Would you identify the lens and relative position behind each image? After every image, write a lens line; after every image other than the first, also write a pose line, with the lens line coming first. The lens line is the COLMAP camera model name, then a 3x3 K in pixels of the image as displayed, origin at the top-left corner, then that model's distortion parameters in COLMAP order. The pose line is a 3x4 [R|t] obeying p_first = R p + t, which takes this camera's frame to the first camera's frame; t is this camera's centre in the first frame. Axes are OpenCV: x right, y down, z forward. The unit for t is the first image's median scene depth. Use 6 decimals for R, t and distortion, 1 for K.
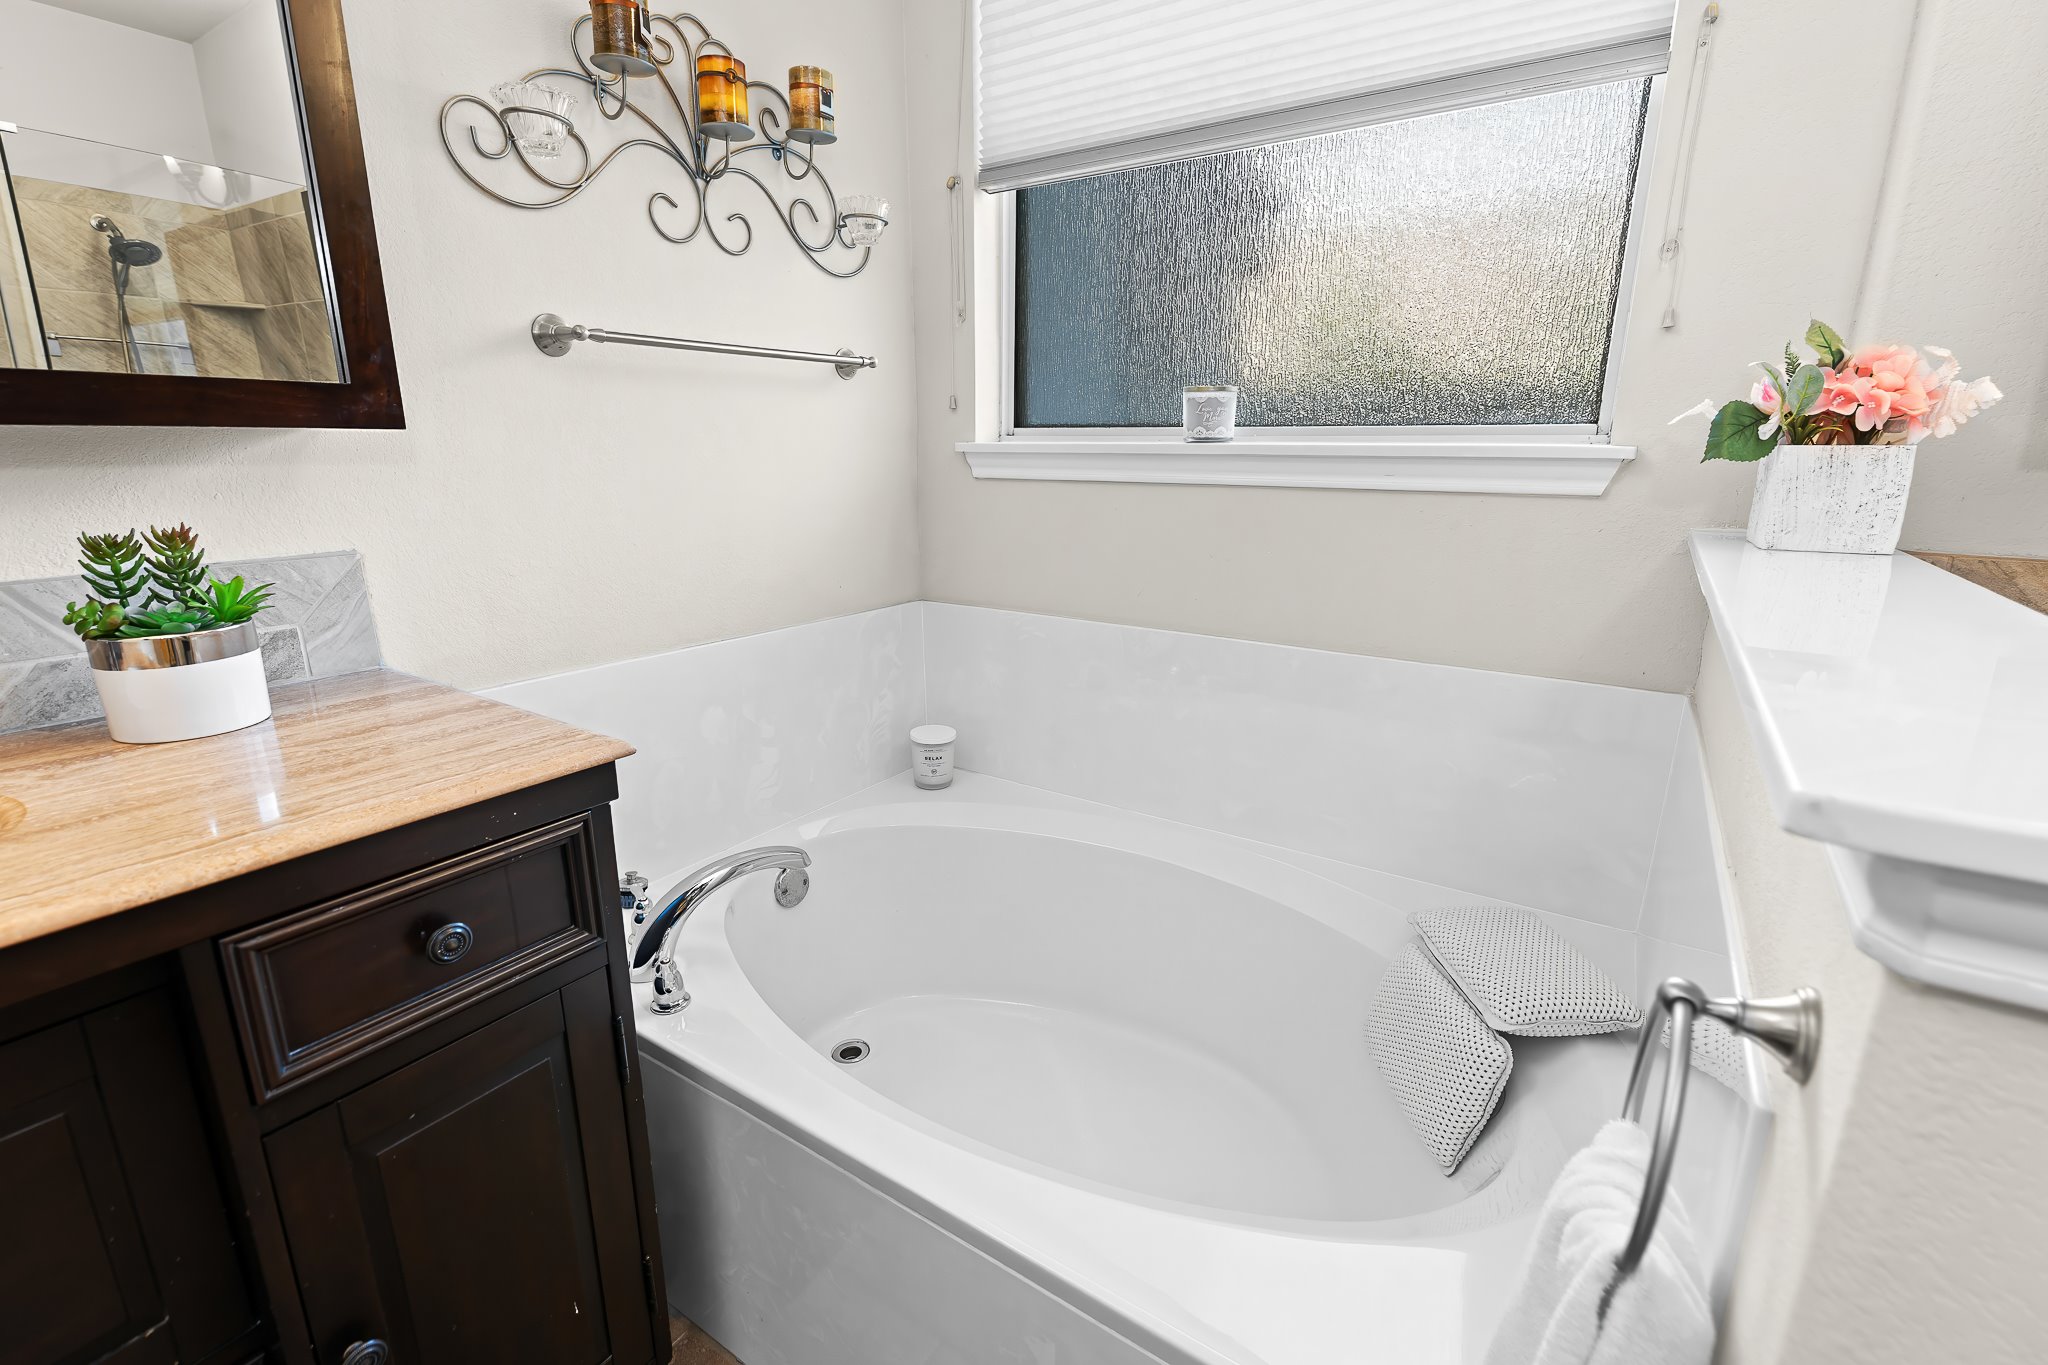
lens RADIAL K [[928.6, 0, 1024.0], [0, 928.6, 682.5], [0, 0, 1]] dist [-0.001099, -0.000541]
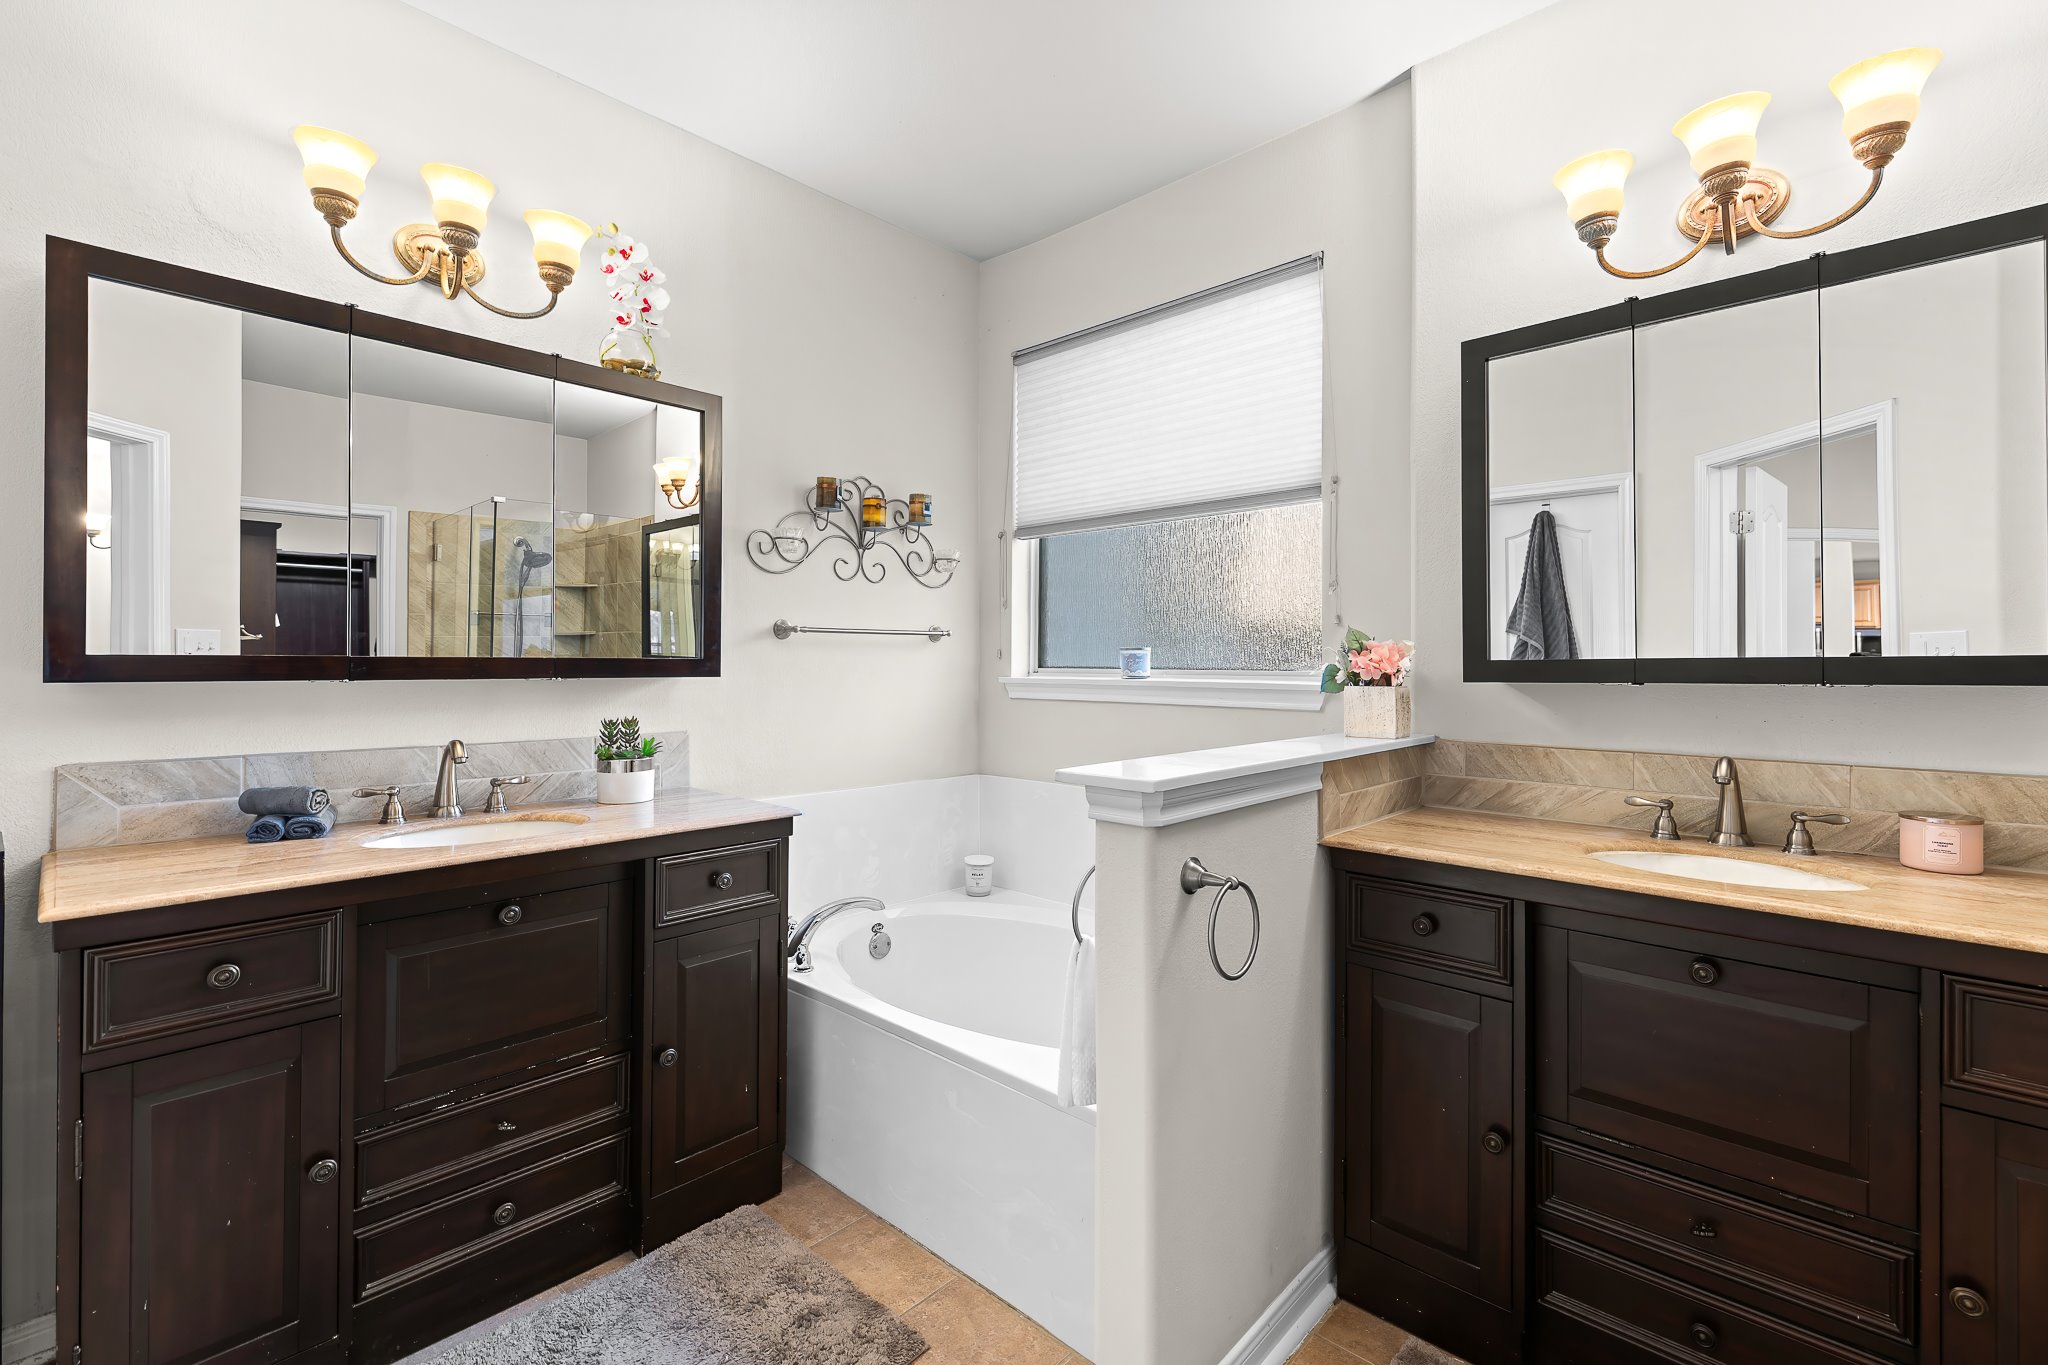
lens RADIAL K [[890.6, 0, 1016.9], [0, 890.6, 642.4], [0, 0, 1]] dist [0.000868, -0.005780]
pose [[0.986408, -0.004573, -0.164252, 0.283795], [-0.040529, 0.961956, -0.270180, 0.142585], [0.159239, 0.273165, 0.948696, -0.676676]]
